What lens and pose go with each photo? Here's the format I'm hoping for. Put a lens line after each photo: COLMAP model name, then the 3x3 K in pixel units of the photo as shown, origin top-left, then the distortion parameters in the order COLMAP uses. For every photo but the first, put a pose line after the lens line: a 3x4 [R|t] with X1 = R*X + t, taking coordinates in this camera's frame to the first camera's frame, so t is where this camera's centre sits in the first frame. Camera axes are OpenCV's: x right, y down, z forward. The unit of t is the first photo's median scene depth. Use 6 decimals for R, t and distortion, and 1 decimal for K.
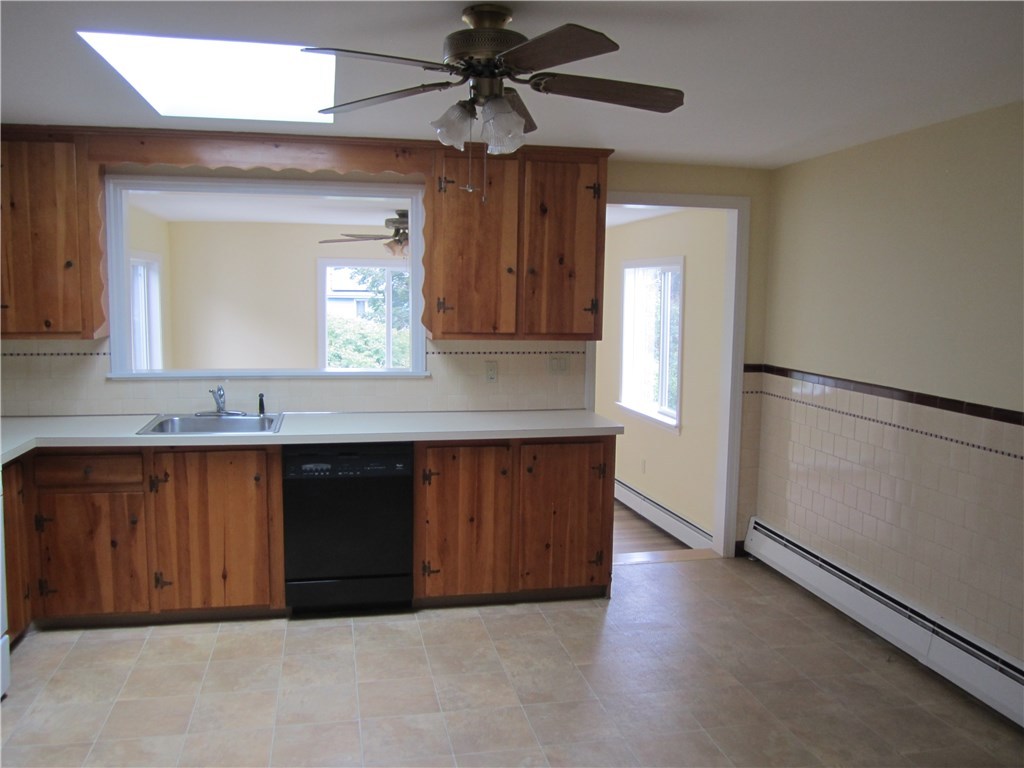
lens RADIAL K [[856.6, 0, 512.0], [0, 856.6, 384.0], [0, 0, 1]] dist [-0.046496, 0.003597]
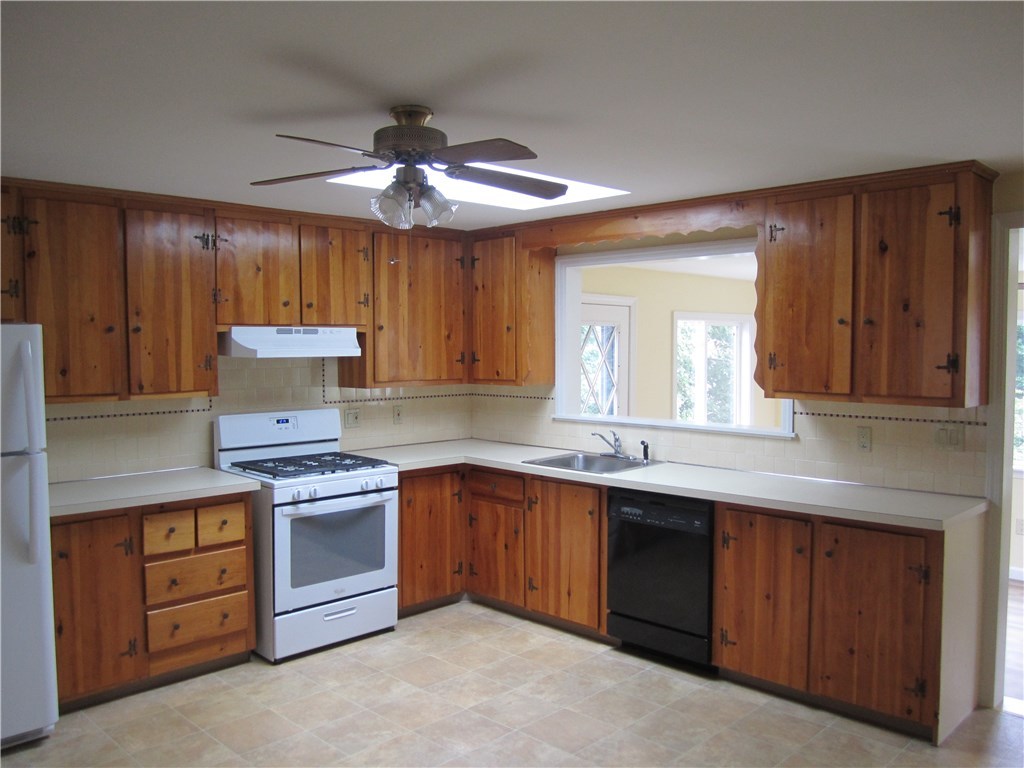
lens RADIAL K [[856.6, 0, 512.0], [0, 856.6, 384.0], [0, 0, 1]] dist [-0.046496, 0.003597]
pose [[0.545062, 0.024246, -0.838045, 0.554492], [-0.083122, 0.996220, -0.025240, -0.020572], [0.834265, 0.083418, 0.545017, 0.264422]]
